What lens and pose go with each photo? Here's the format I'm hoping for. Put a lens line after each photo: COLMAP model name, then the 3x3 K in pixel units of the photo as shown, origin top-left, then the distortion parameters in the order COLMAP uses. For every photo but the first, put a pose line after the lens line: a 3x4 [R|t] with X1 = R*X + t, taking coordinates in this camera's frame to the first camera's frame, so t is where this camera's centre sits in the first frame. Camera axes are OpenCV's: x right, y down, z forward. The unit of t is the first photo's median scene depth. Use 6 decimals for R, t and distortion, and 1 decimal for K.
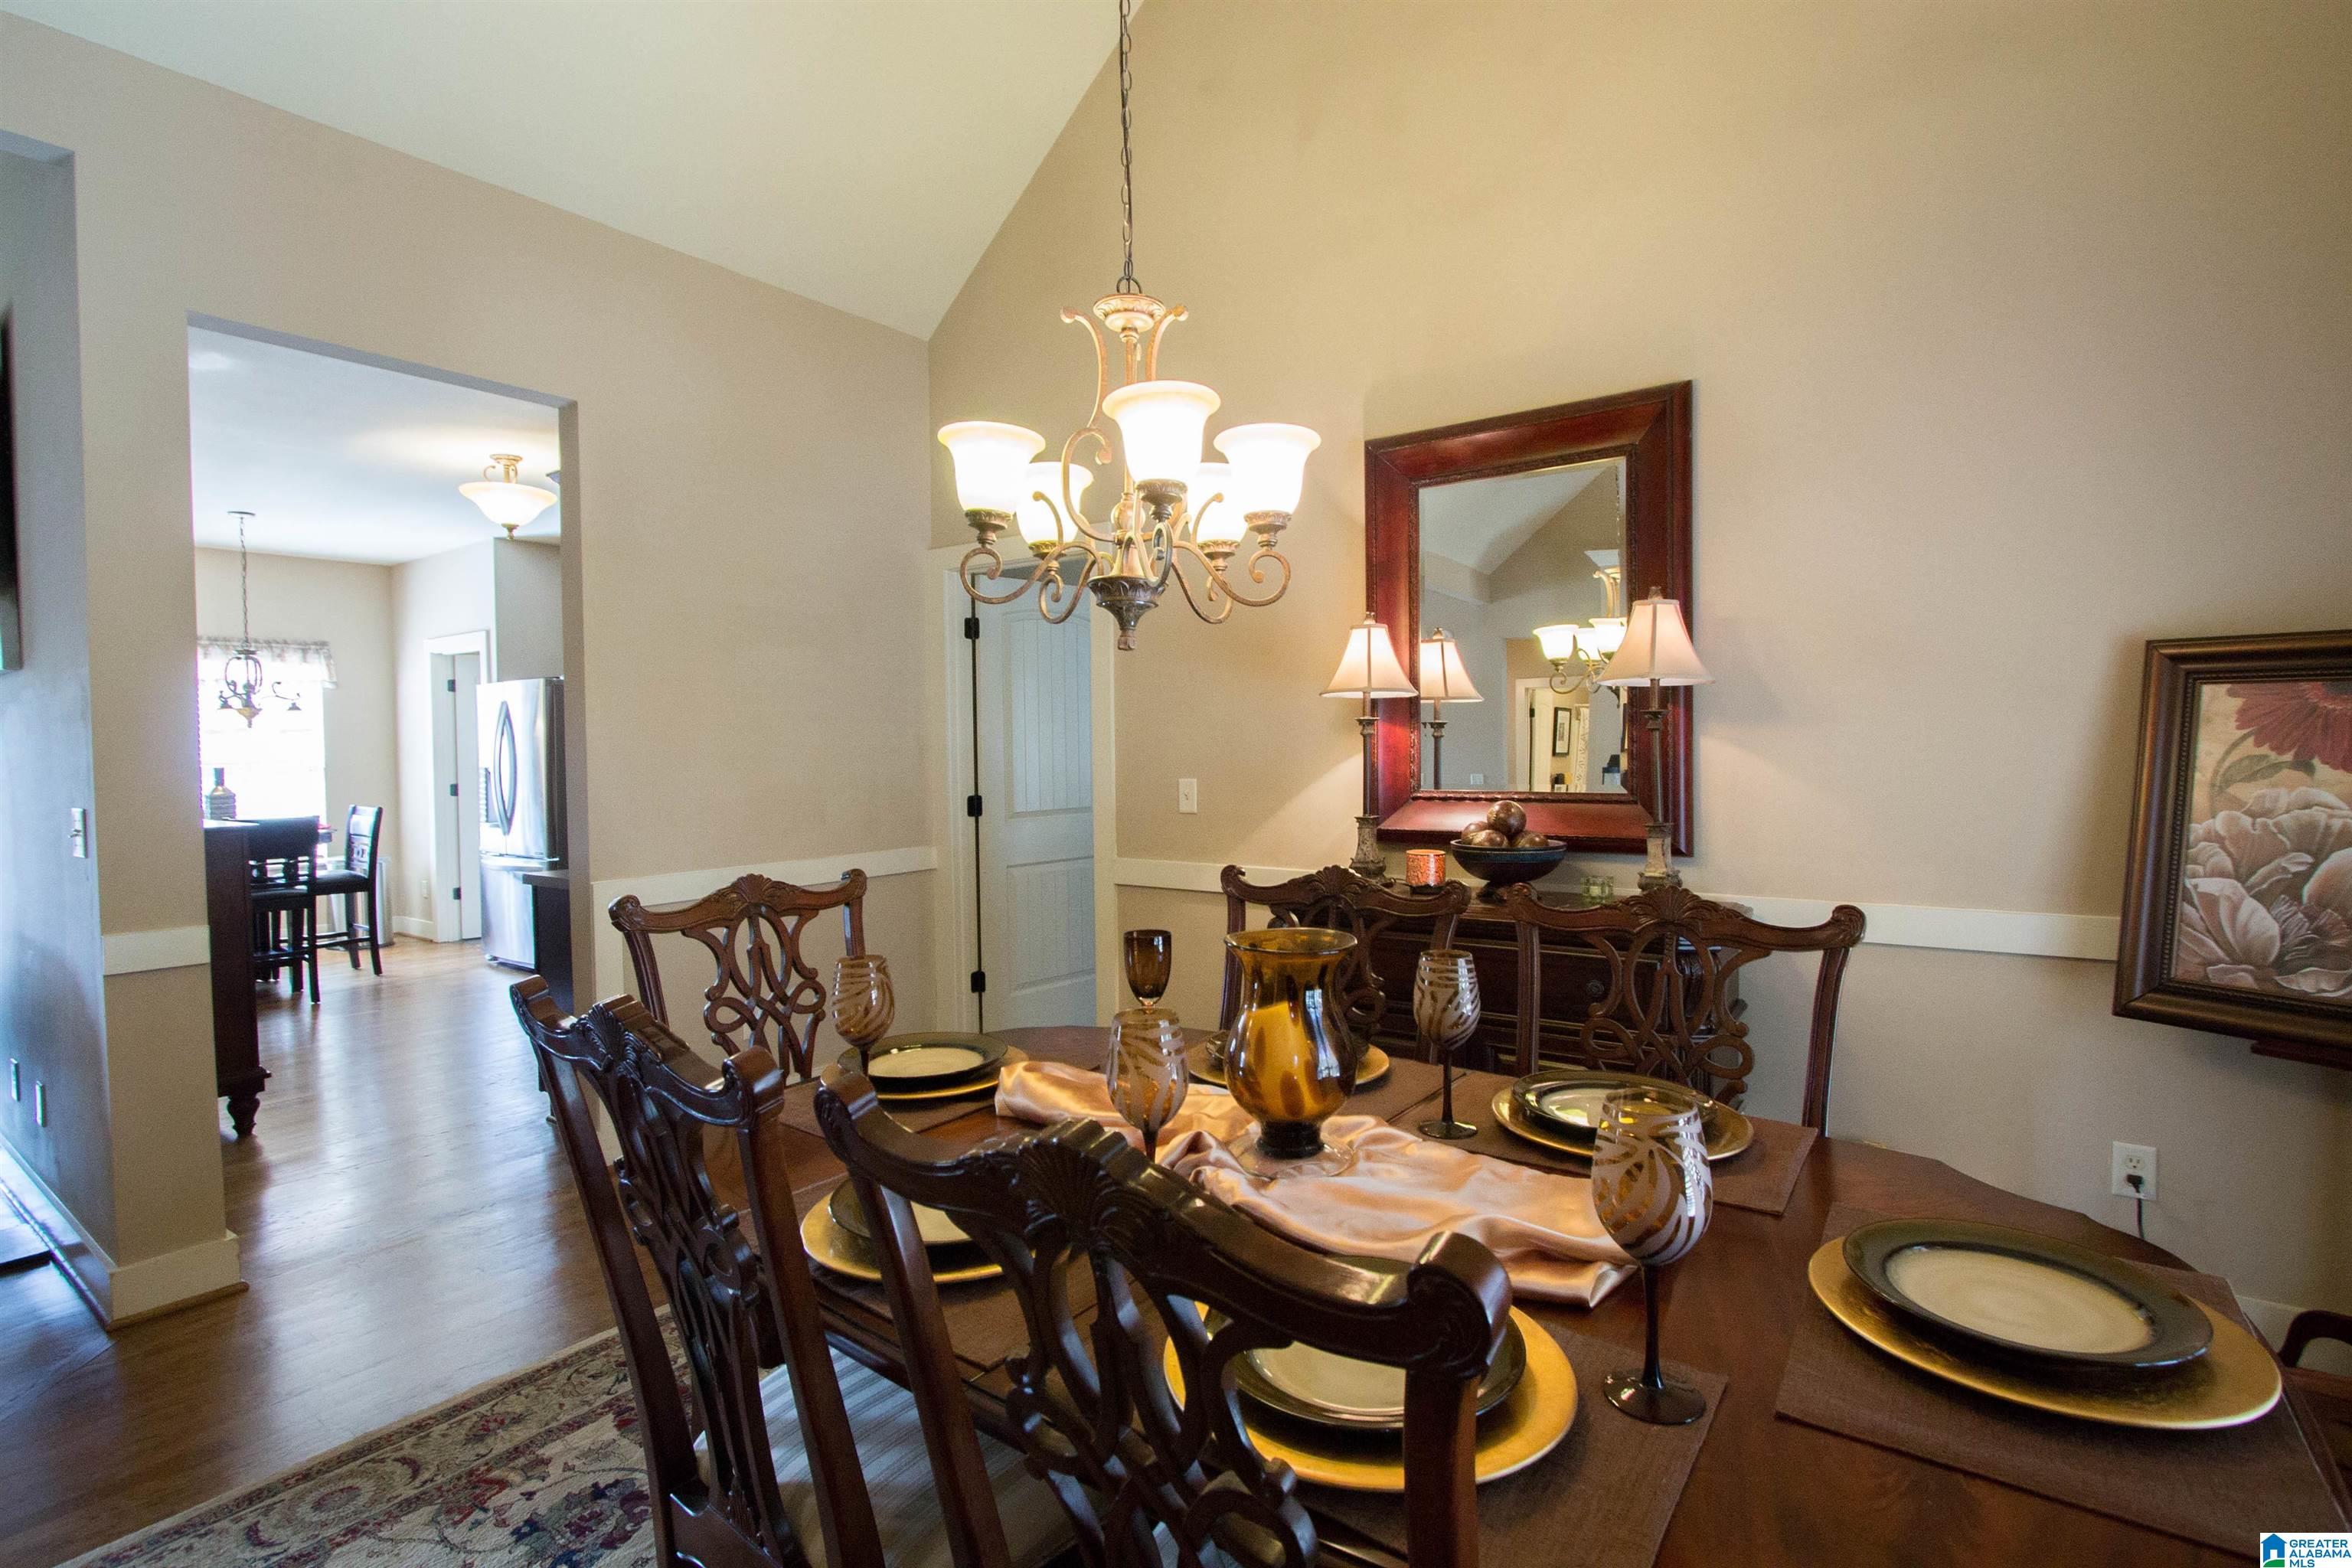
lens RADIAL K [[1141.8, 0, 1181.9], [0, 1141.8, 763.4], [0, 0, 1]] dist [-0.021793, 0.000353]
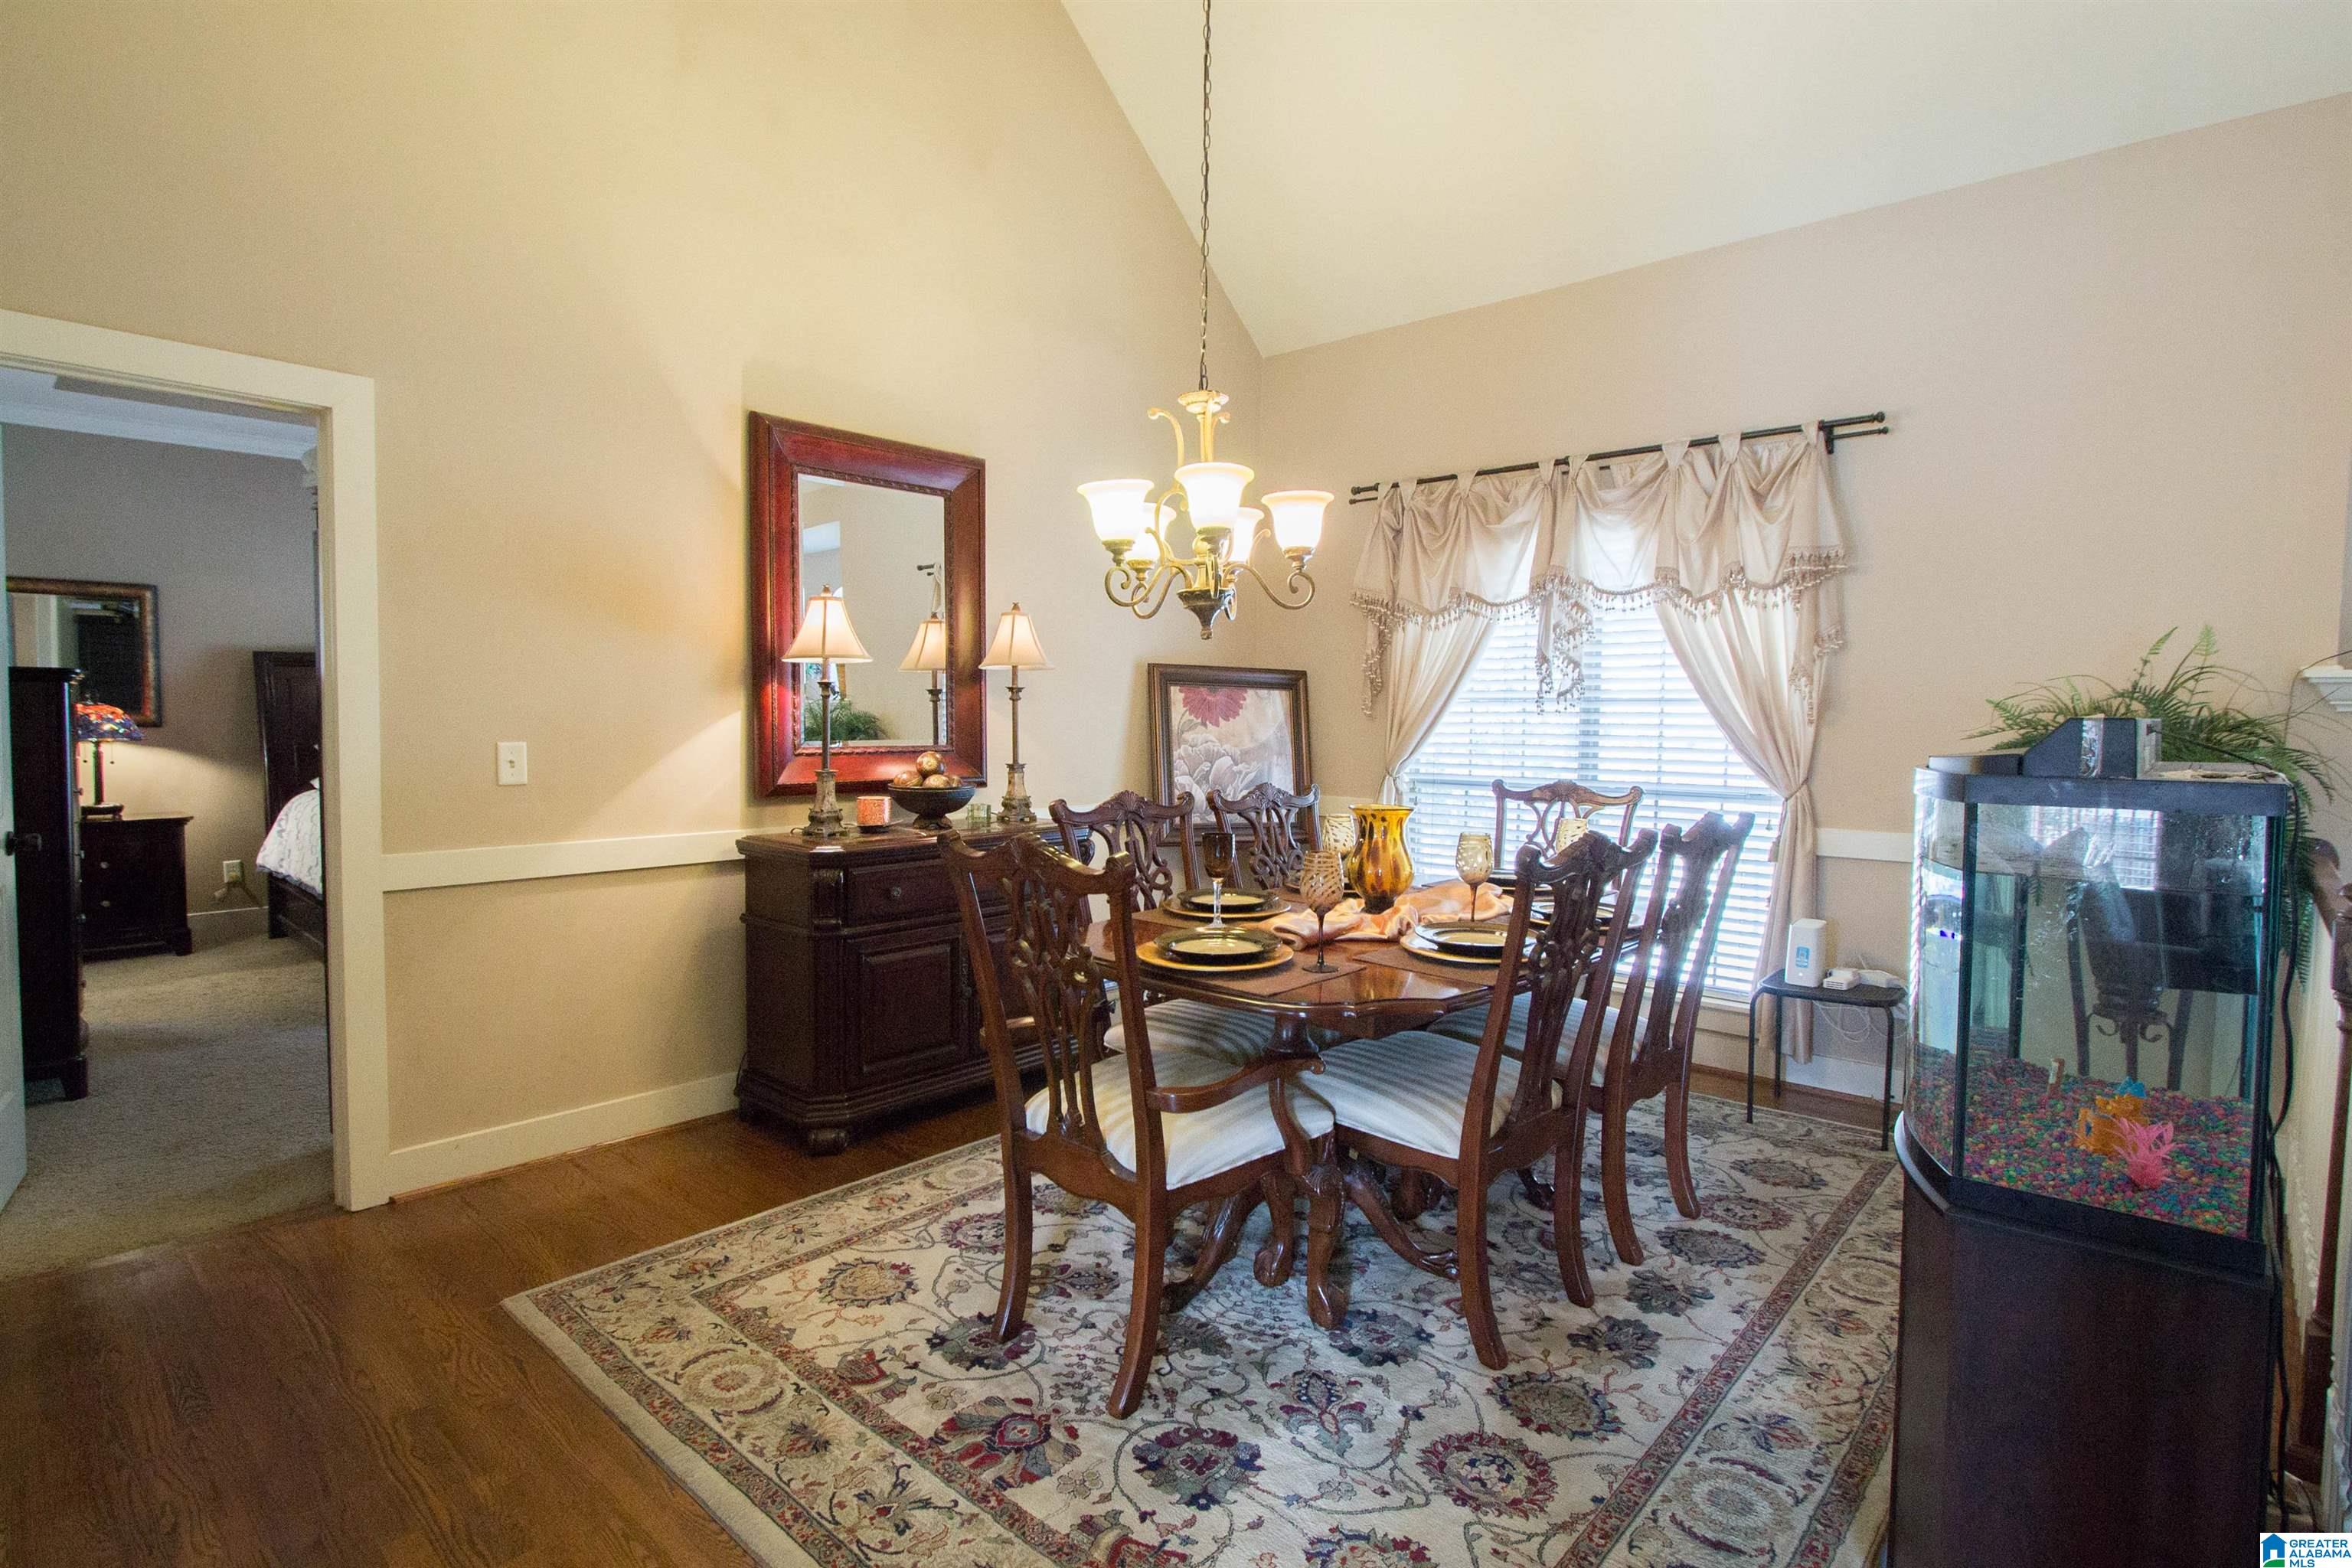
lens RADIAL K [[1141.8, 0, 1181.9], [0, 1141.8, 763.4], [0, 0, 1]] dist [-0.021793, 0.000353]
pose [[0.118946, -0.038888, 0.992139, -1.301608], [-0.002681, 0.999216, 0.039487, -0.009268], [-0.992897, -0.007357, 0.118749, 0.756752]]
